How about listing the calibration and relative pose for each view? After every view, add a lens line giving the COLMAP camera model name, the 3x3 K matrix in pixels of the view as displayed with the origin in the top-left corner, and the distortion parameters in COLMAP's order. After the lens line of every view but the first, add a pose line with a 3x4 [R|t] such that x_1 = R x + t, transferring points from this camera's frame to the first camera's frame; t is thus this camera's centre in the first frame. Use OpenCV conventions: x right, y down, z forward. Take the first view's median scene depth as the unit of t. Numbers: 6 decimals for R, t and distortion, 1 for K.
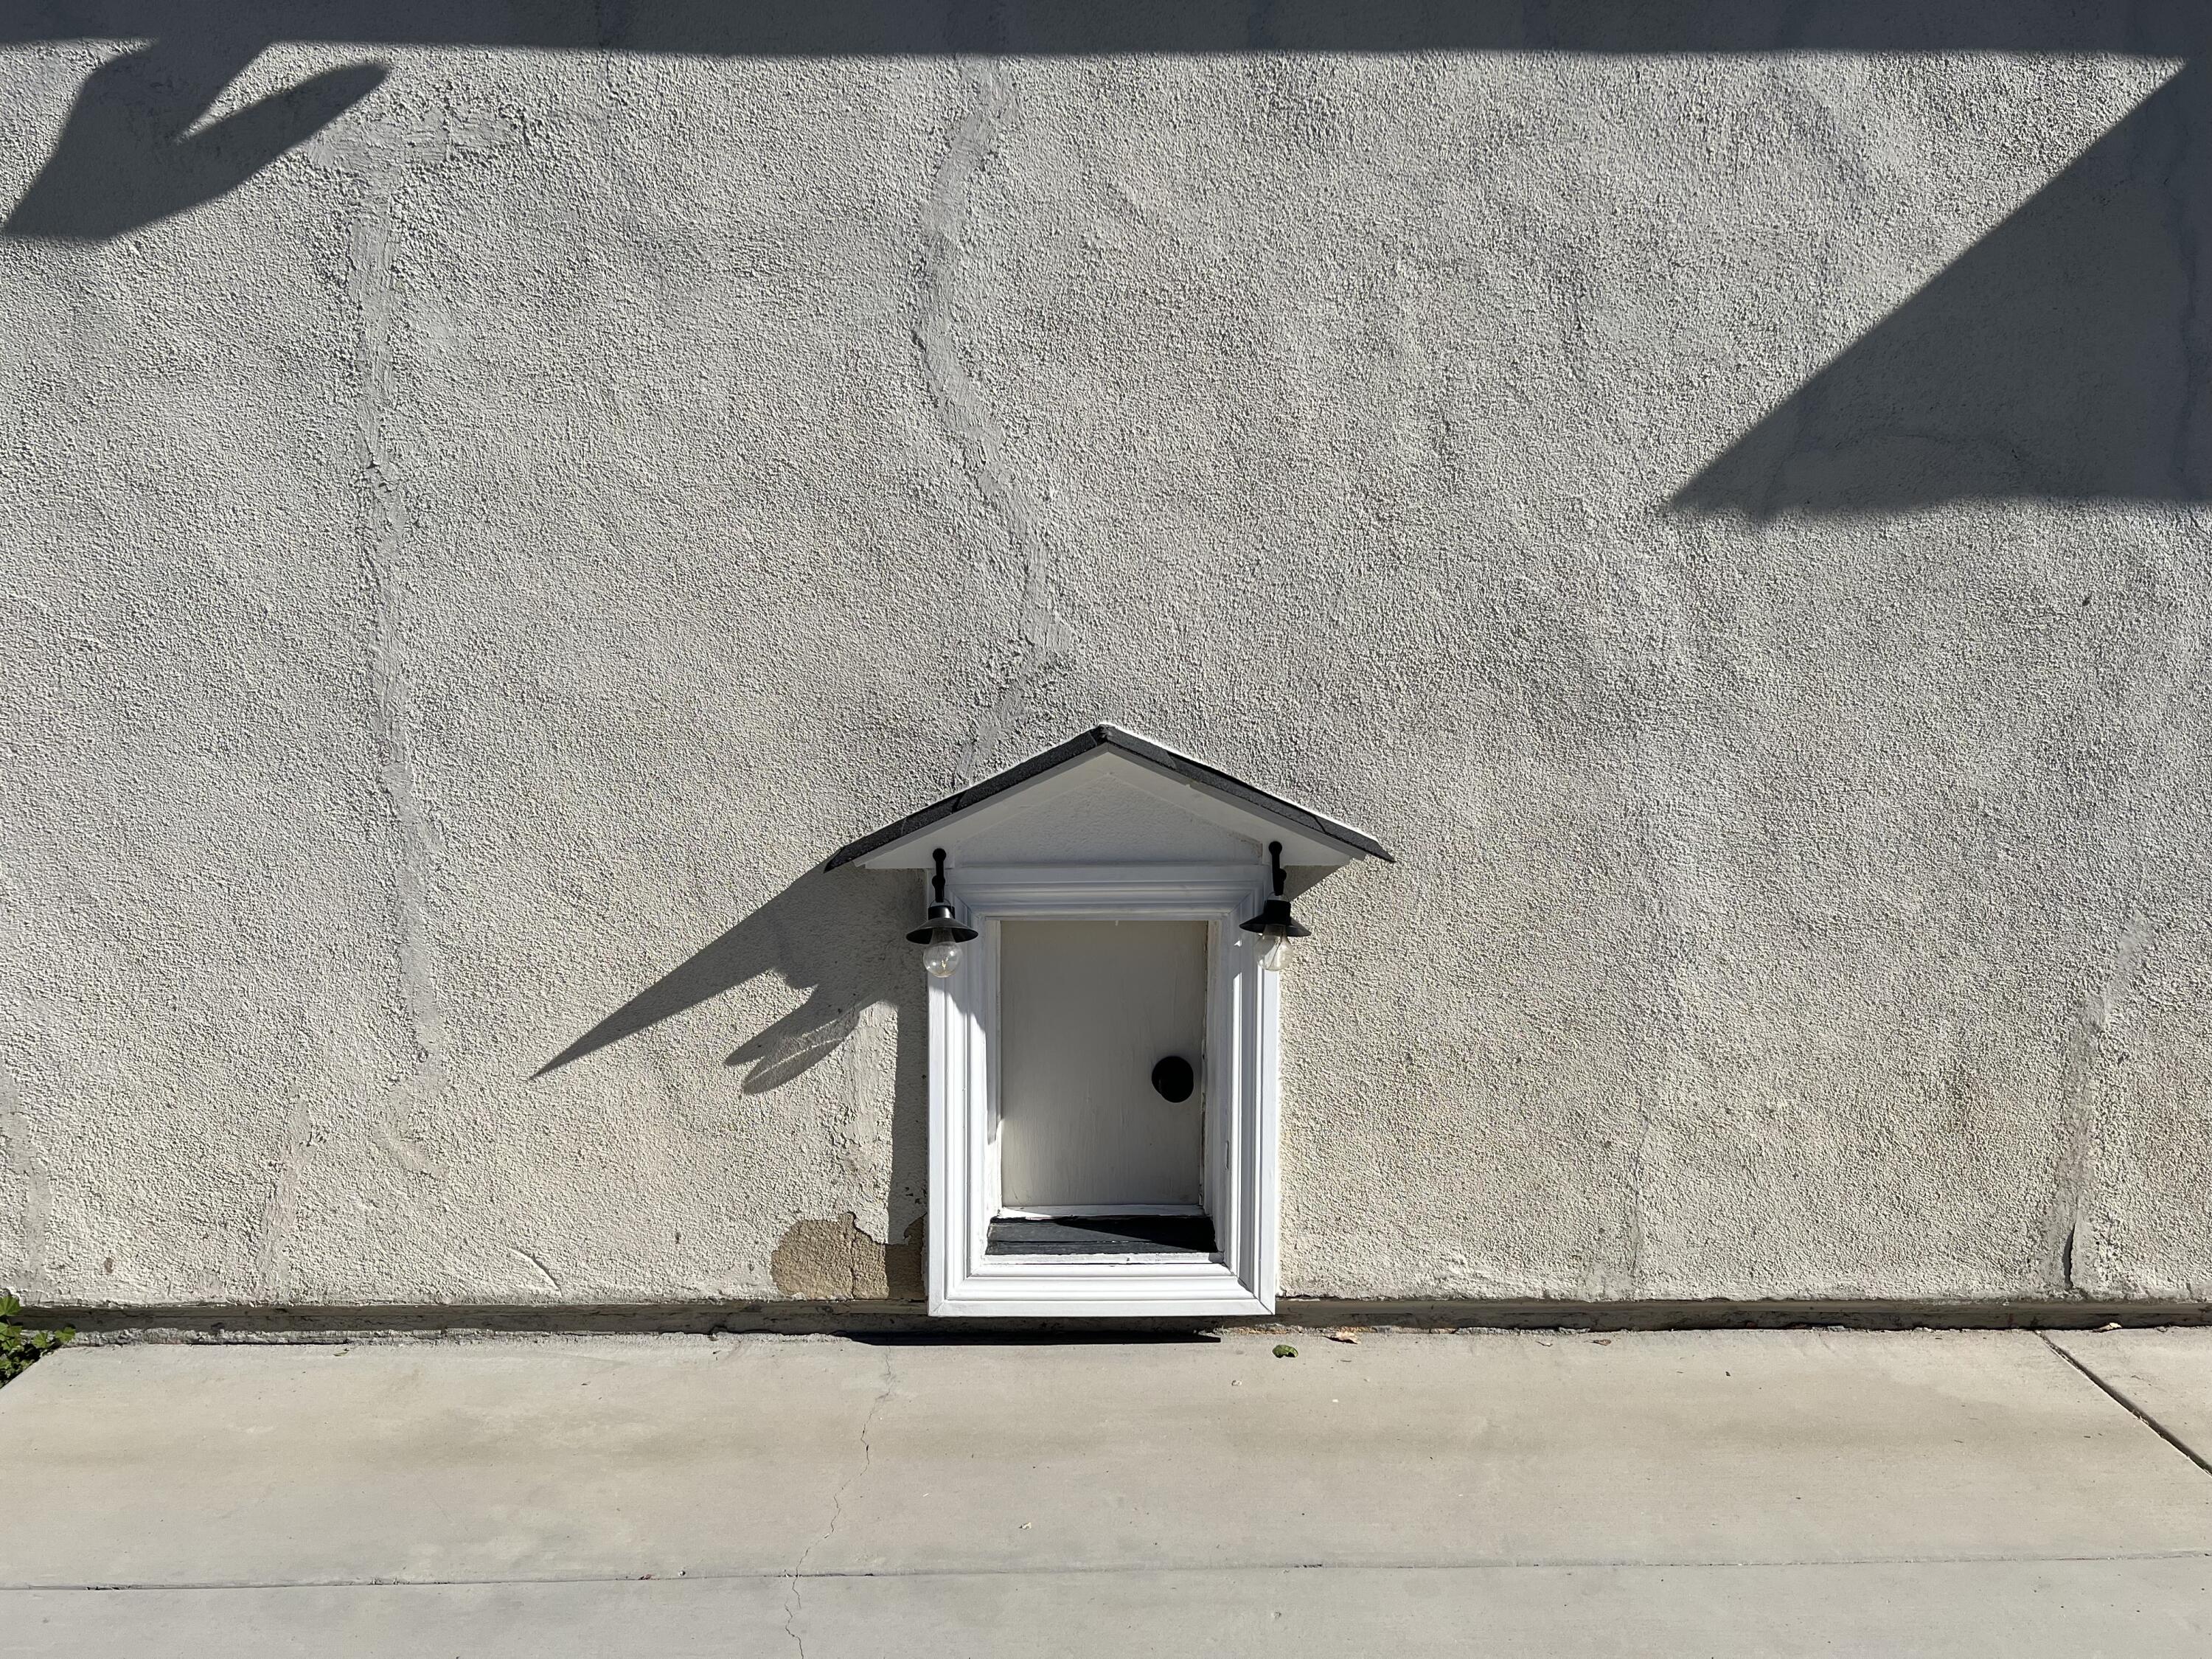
lens RADIAL K [[1727.2, 0, 1097.5], [0, 1727.2, 824.2], [0, 0, 1]] dist [0.022045, -0.048259]
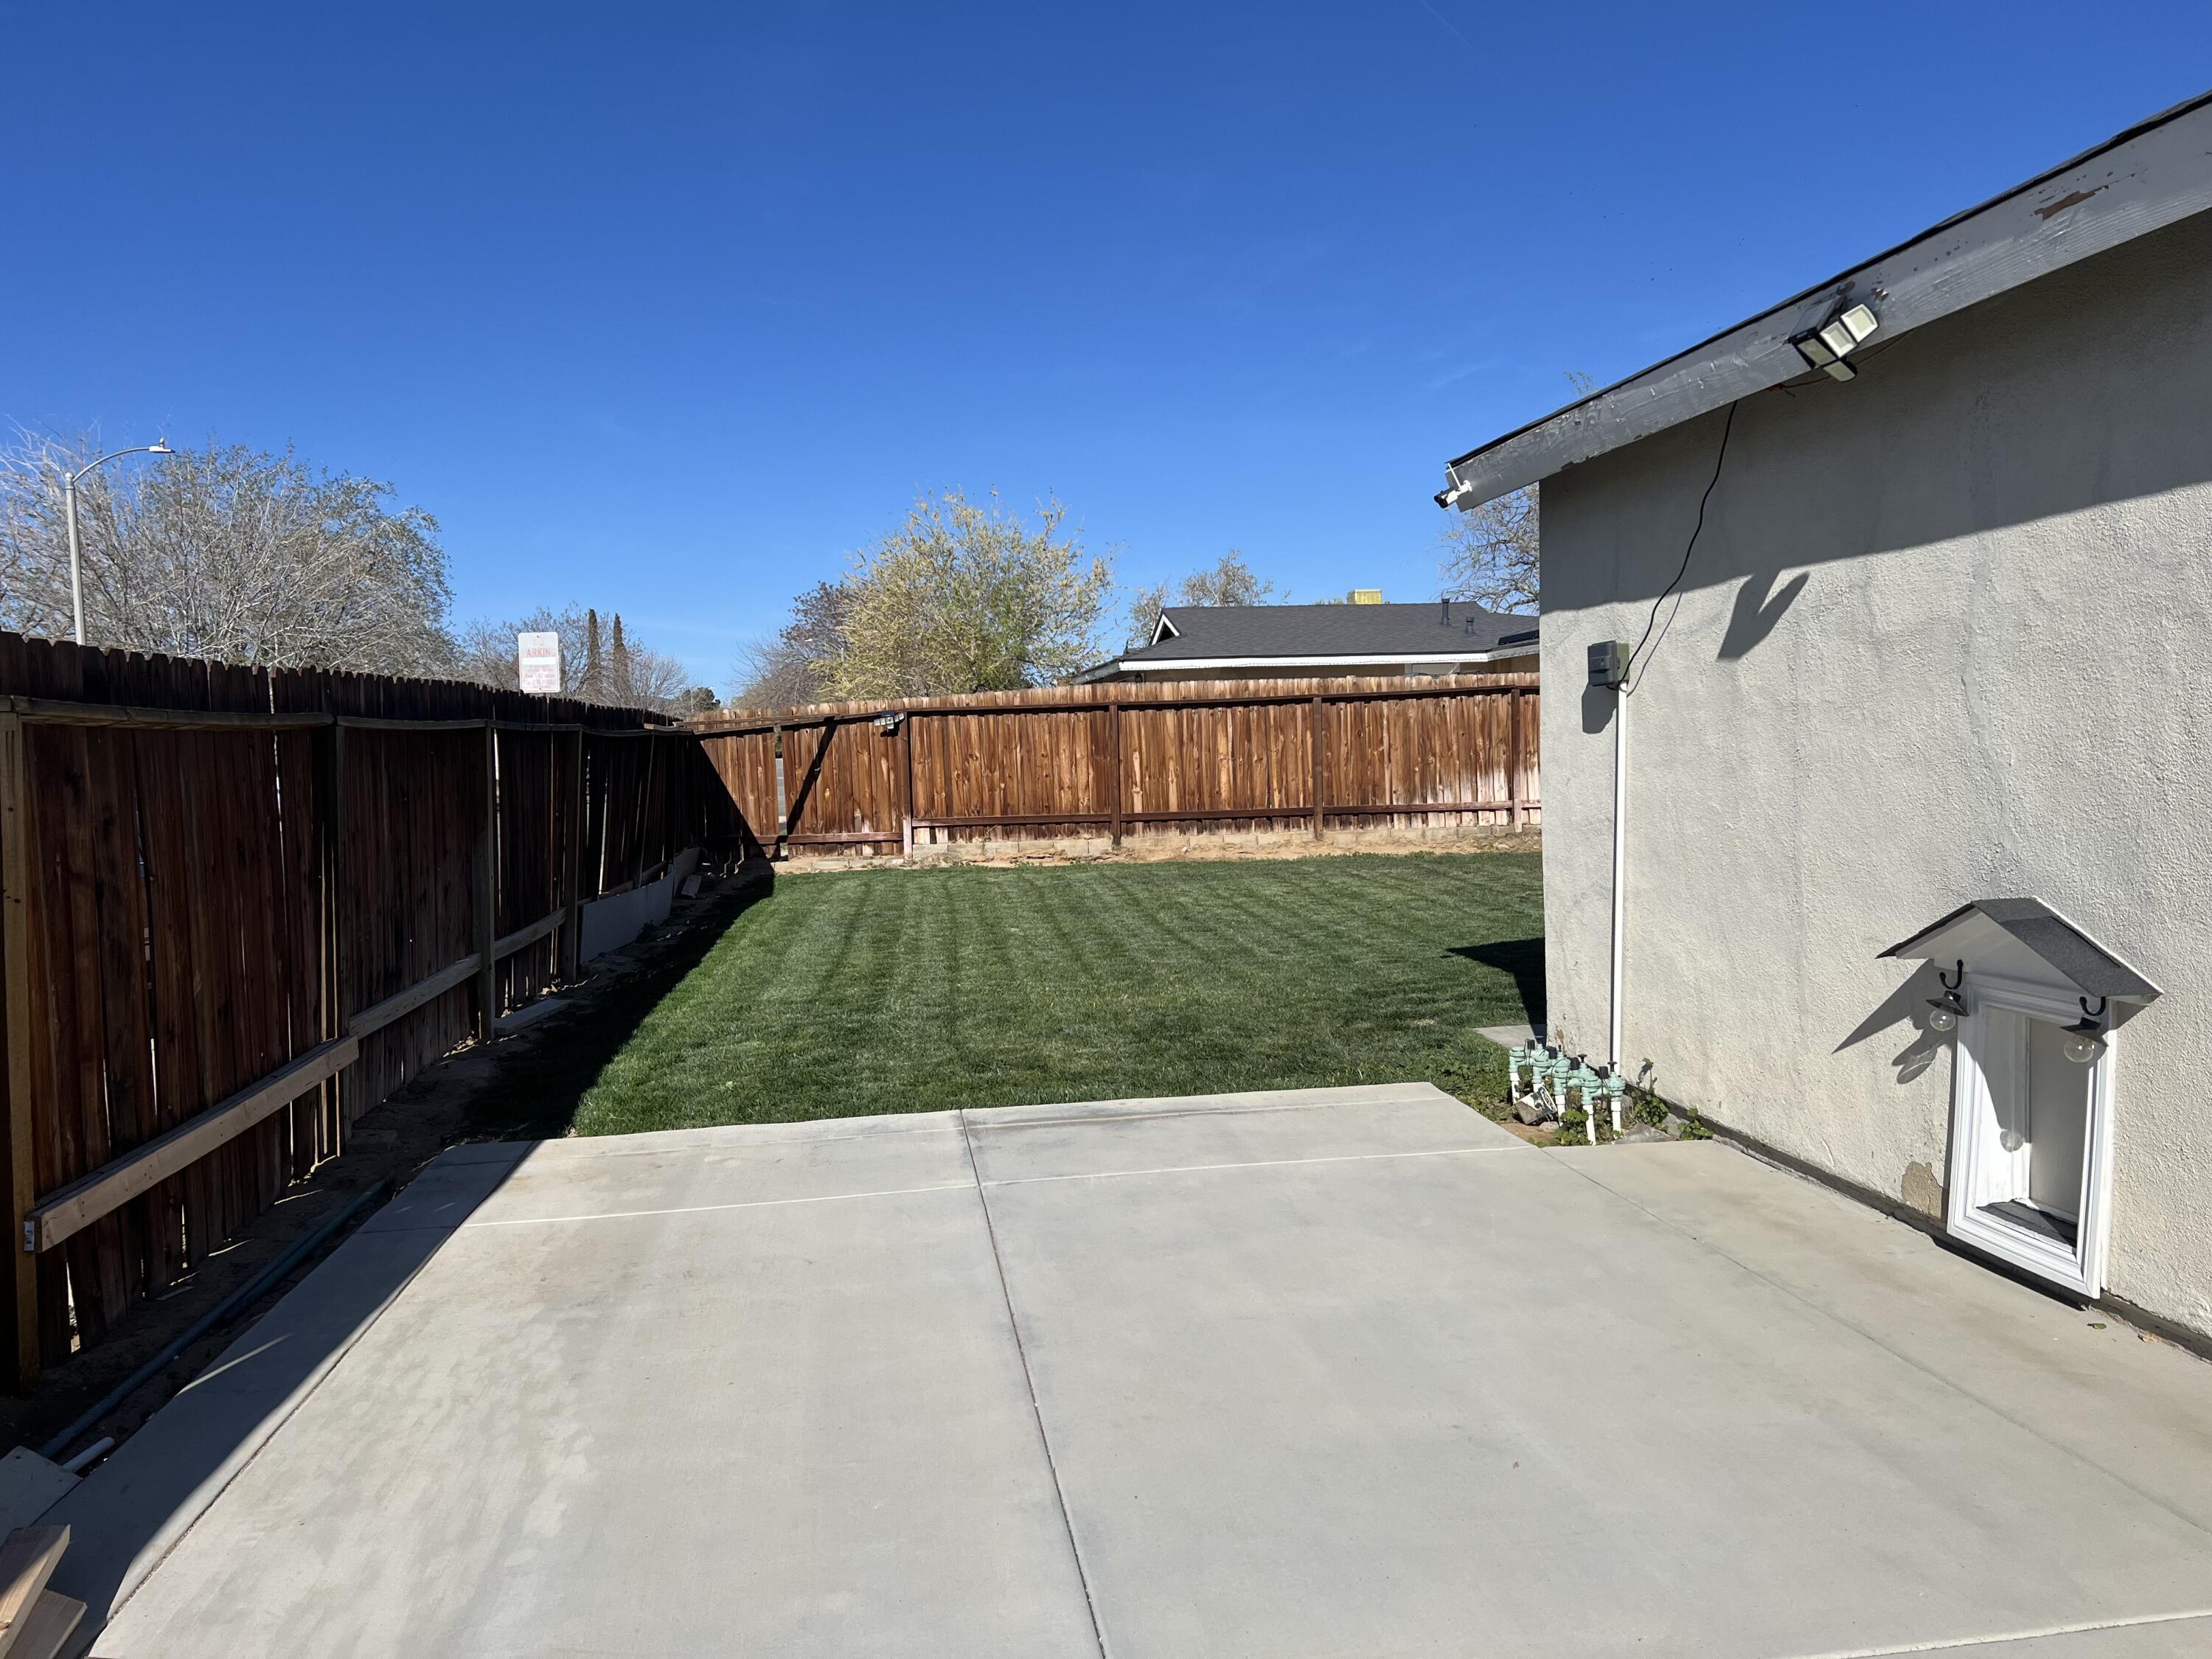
lens RADIAL K [[1727.2, 0, 1113.2], [0, 1727.2, 836.8], [0, 0, 1]] dist [0.022045, -0.048259]
pose [[0.116937, 0.045551, -0.992094, 1.534131], [-0.153664, 0.987748, 0.027239, -0.025196], [0.981179, 0.149264, 0.122503, -0.087203]]
